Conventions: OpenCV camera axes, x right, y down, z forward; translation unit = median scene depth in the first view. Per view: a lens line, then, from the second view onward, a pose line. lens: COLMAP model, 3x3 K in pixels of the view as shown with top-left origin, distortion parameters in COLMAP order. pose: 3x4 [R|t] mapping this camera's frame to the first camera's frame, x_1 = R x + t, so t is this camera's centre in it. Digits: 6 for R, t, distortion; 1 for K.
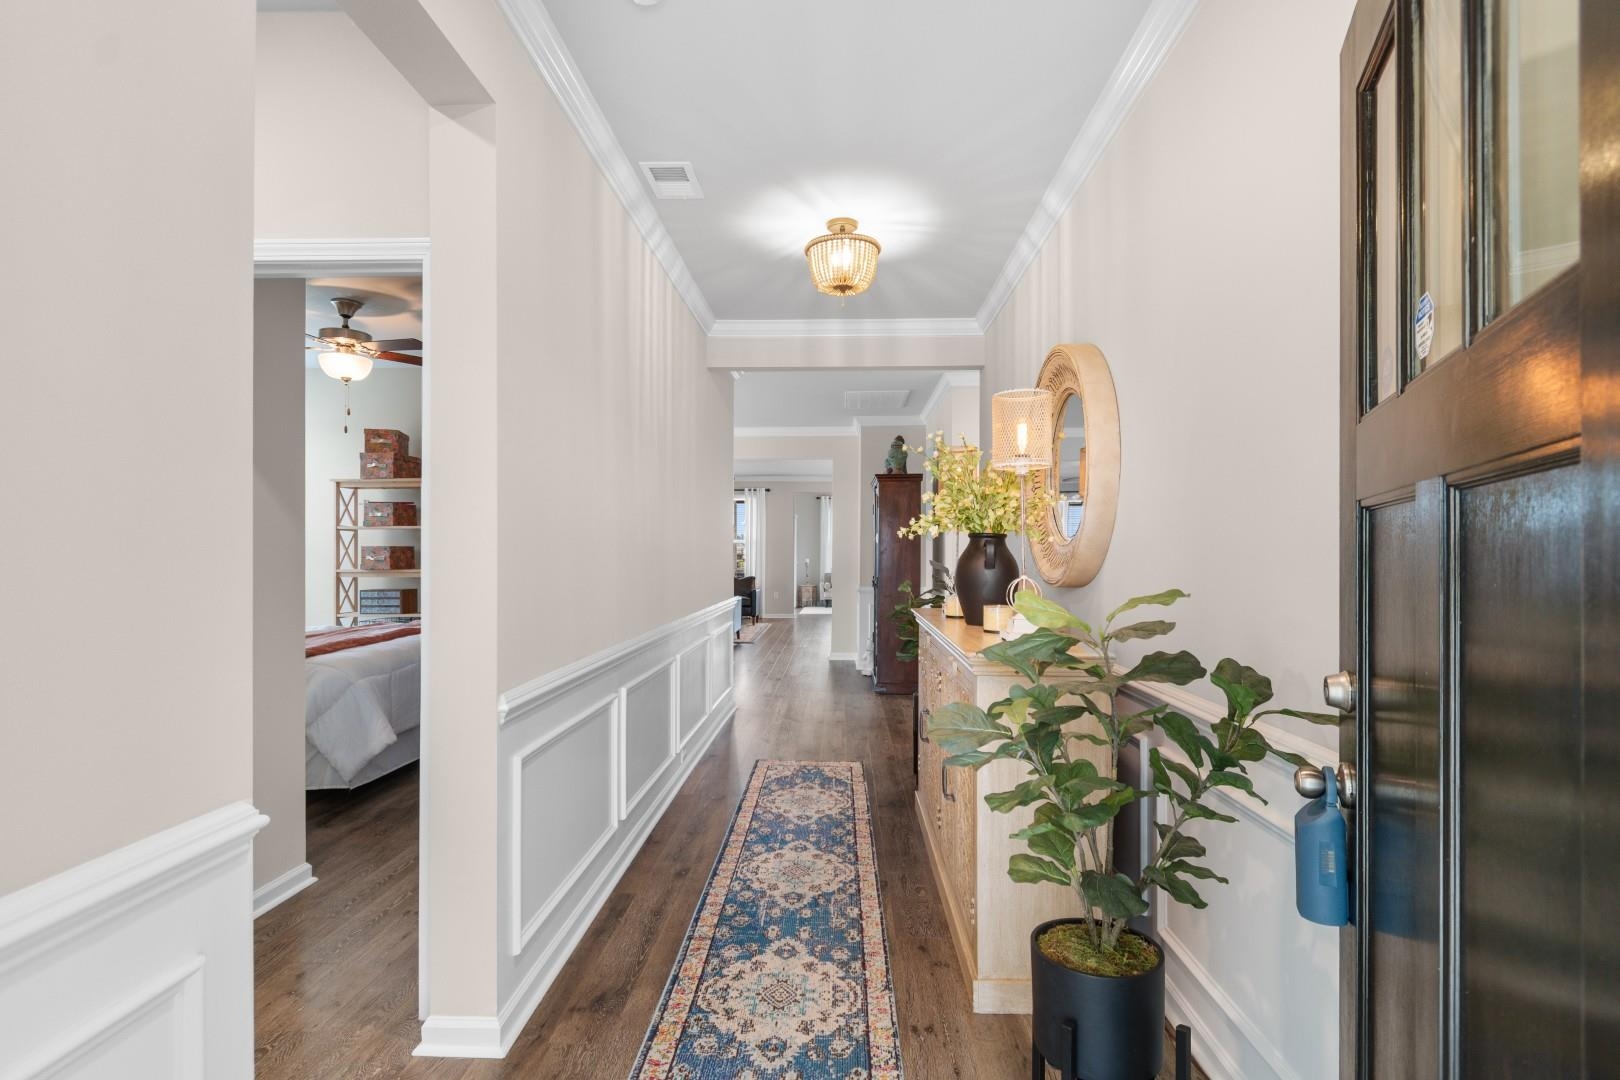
lens RADIAL K [[785.8, 0, 816.8], [0, 785.8, 553.1], [0, 0, 1]] dist [0.007337, -0.002991]
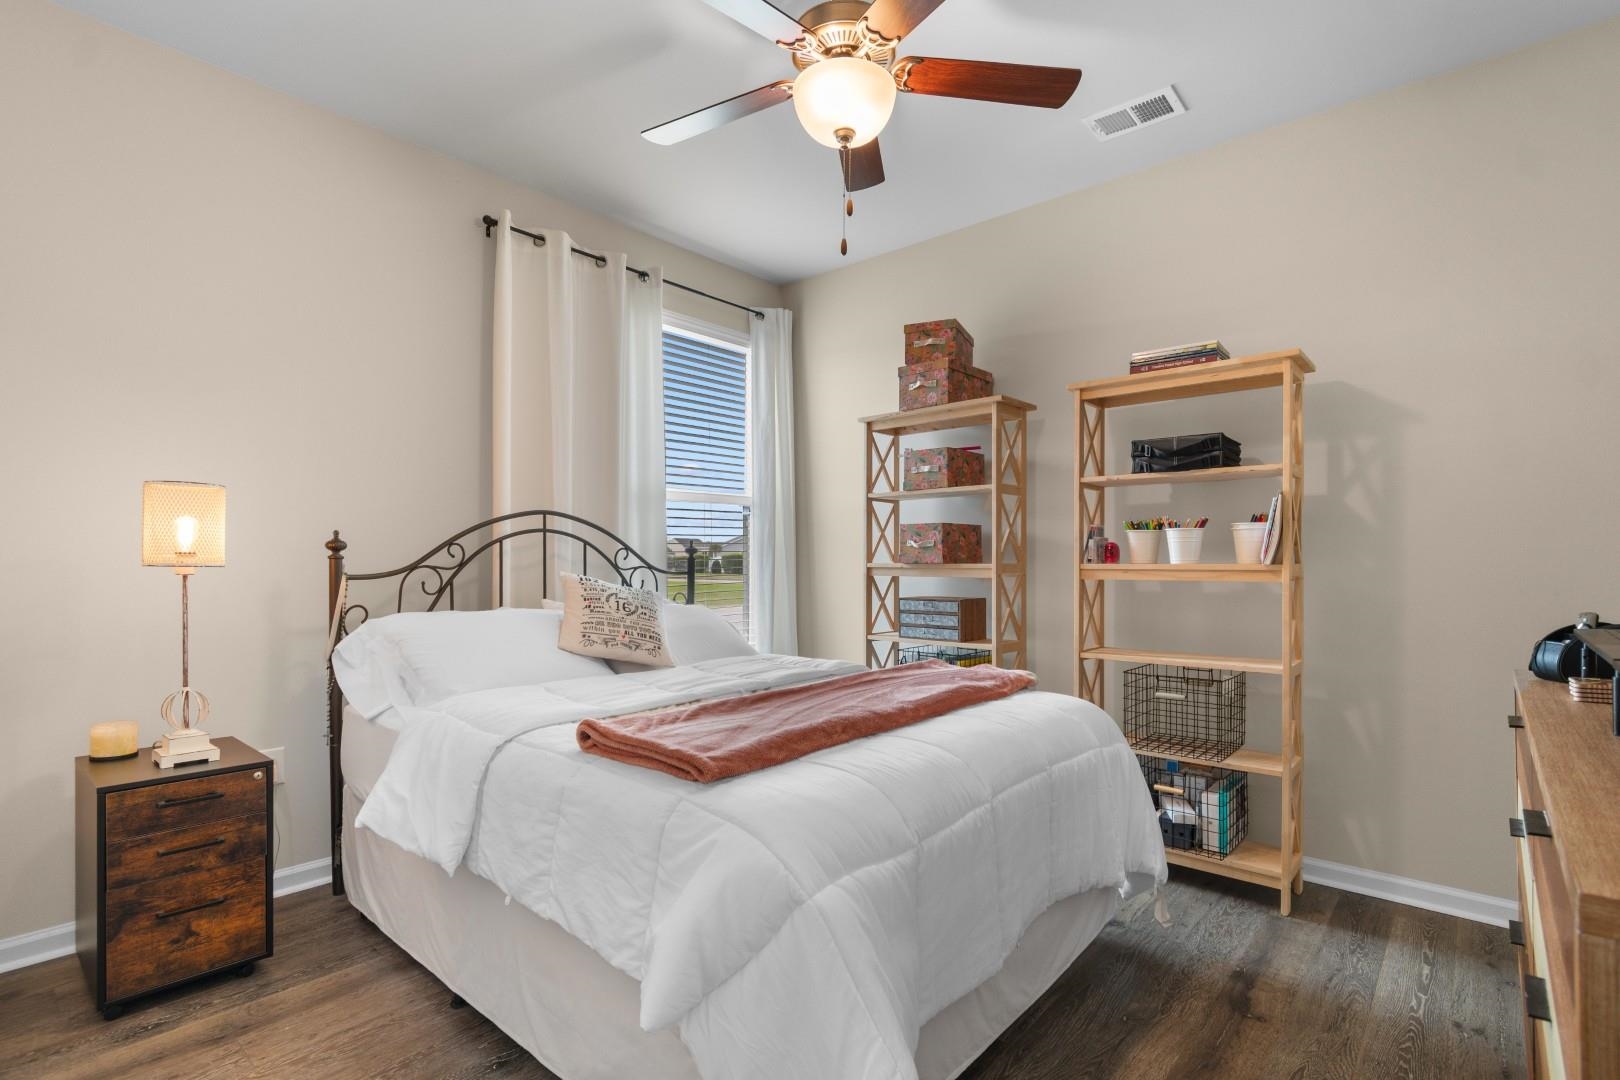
lens RADIAL K [[764.8, 0, 813.0], [0, 764.8, 554.4], [0, 0, 1]] dist [0.000193, -0.002500]
pose [[0.770581, -0.002653, -0.637337, -0.258161], [-0.002577, 0.999970, -0.007278, 0.018459], [0.637337, 0.007250, 0.770551, 0.507361]]
